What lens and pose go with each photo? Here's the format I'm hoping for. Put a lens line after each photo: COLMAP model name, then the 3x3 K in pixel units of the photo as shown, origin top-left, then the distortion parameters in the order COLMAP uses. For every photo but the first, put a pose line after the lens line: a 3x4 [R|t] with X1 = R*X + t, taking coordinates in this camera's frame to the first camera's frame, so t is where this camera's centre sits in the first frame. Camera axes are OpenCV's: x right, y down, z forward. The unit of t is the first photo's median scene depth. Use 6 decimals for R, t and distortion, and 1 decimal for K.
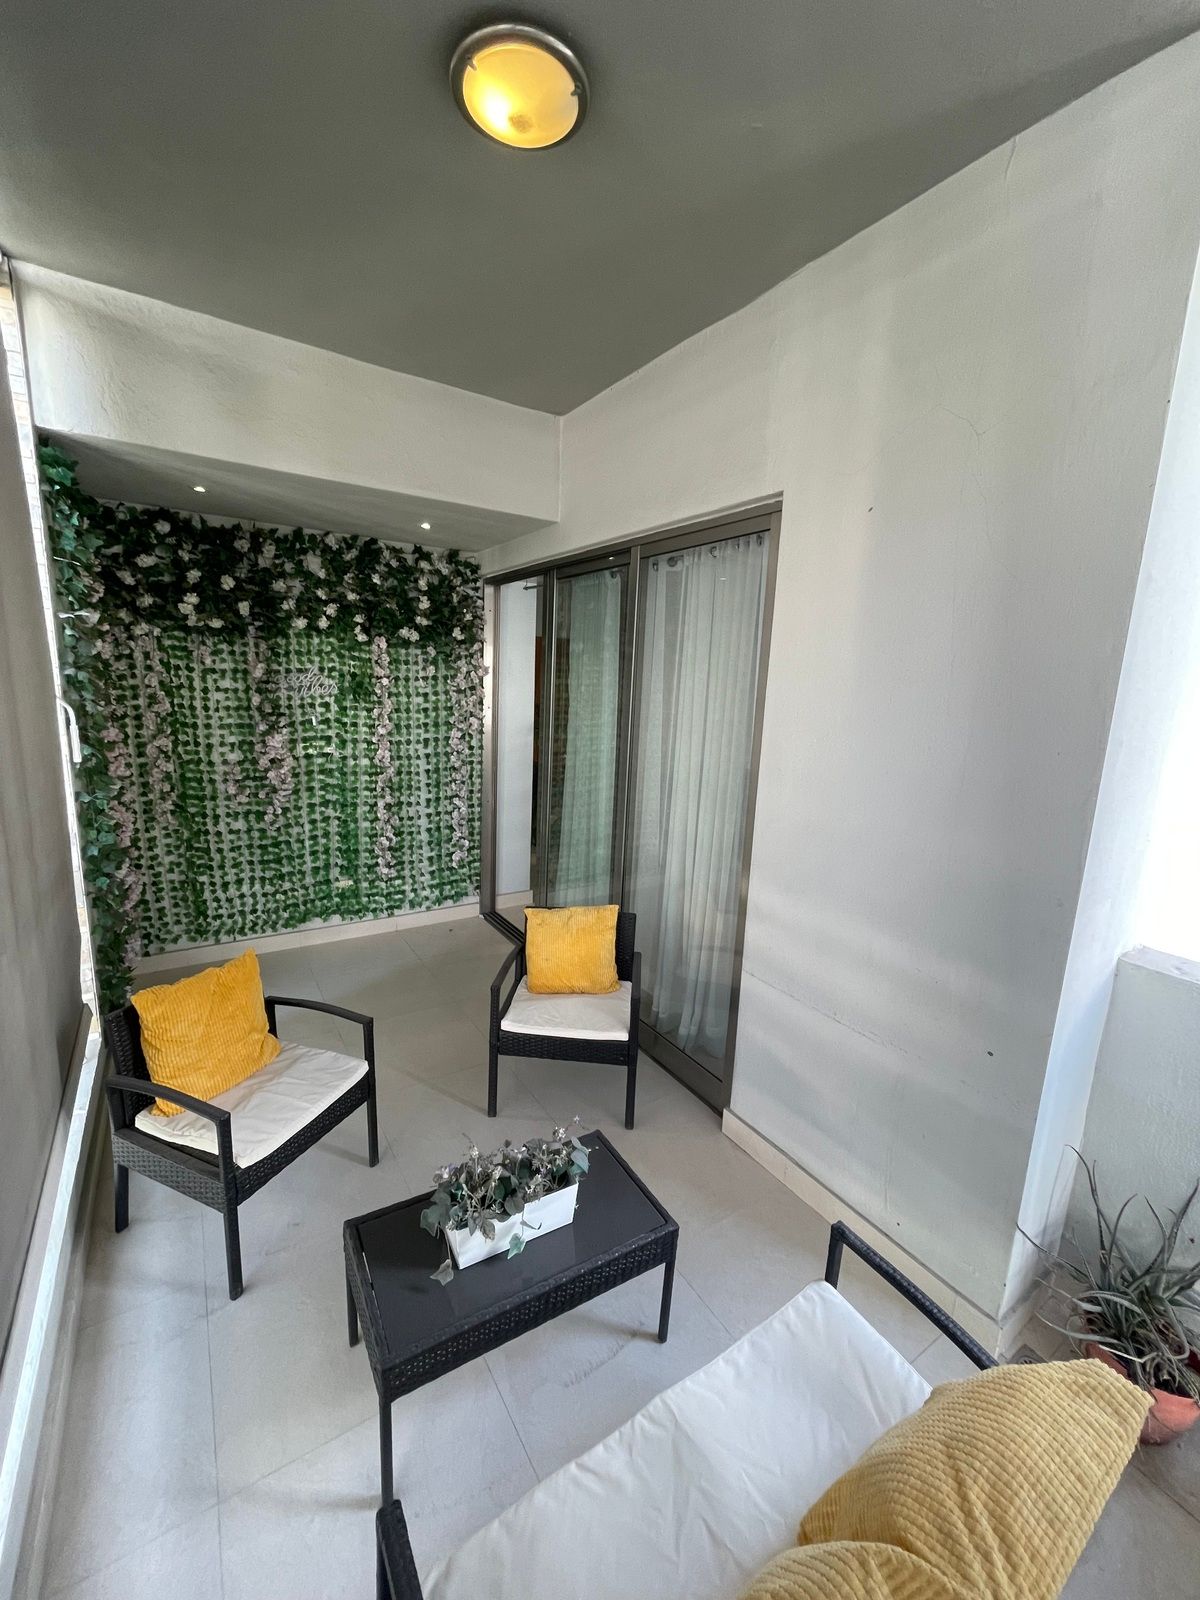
lens RADIAL K [[644.0, 0, 600.0], [0, 644.0, 800.0], [0, 0, 1]] dist [-0.001082, -0.000620]
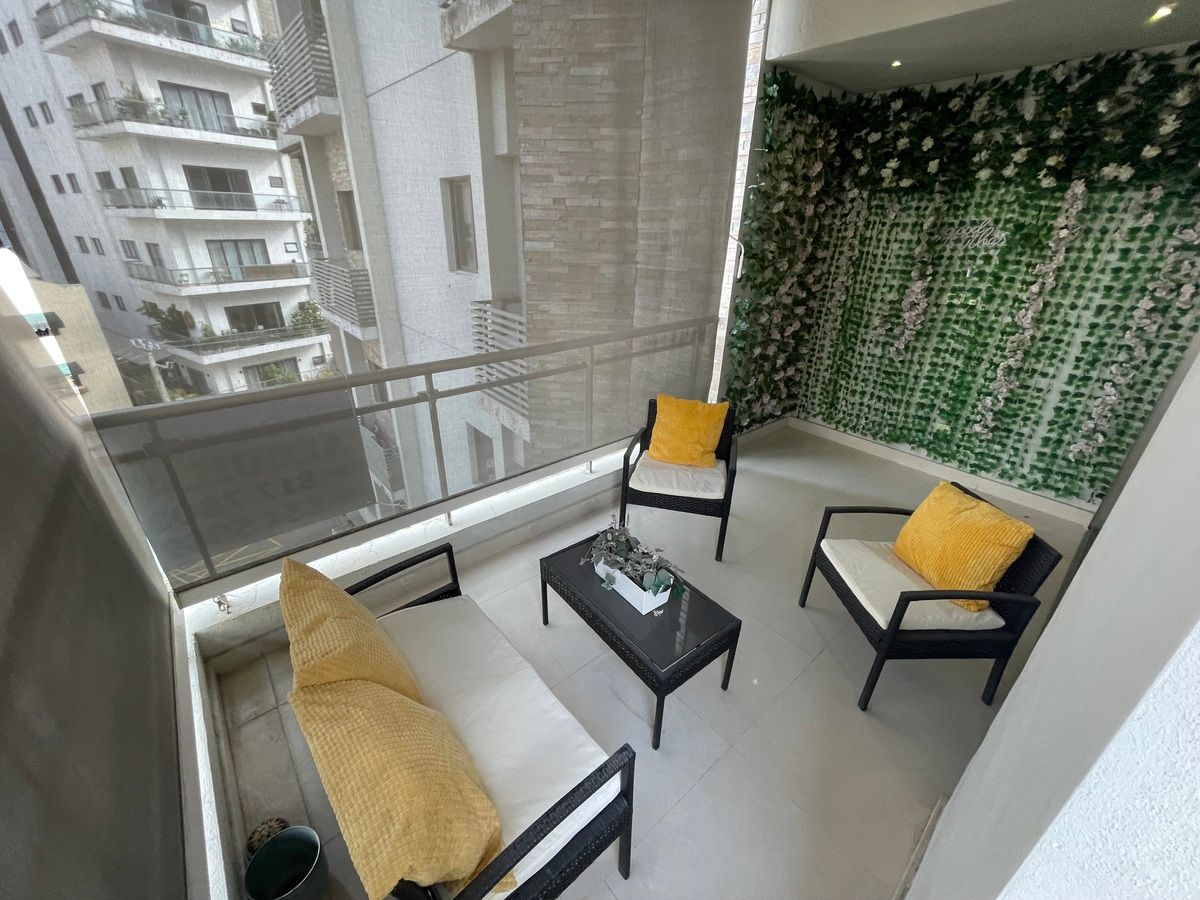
lens RADIAL K [[483.0, 0, 600.0], [0, 483.0, 450.0], [0, 0, 1]] dist [-0.001082, -0.000620]
pose [[0.127508, 0.389461, -0.912174, 0.333809], [-0.200354, 0.910836, 0.360883, -0.019144], [0.971391, 0.136743, 0.194169, 0.274490]]
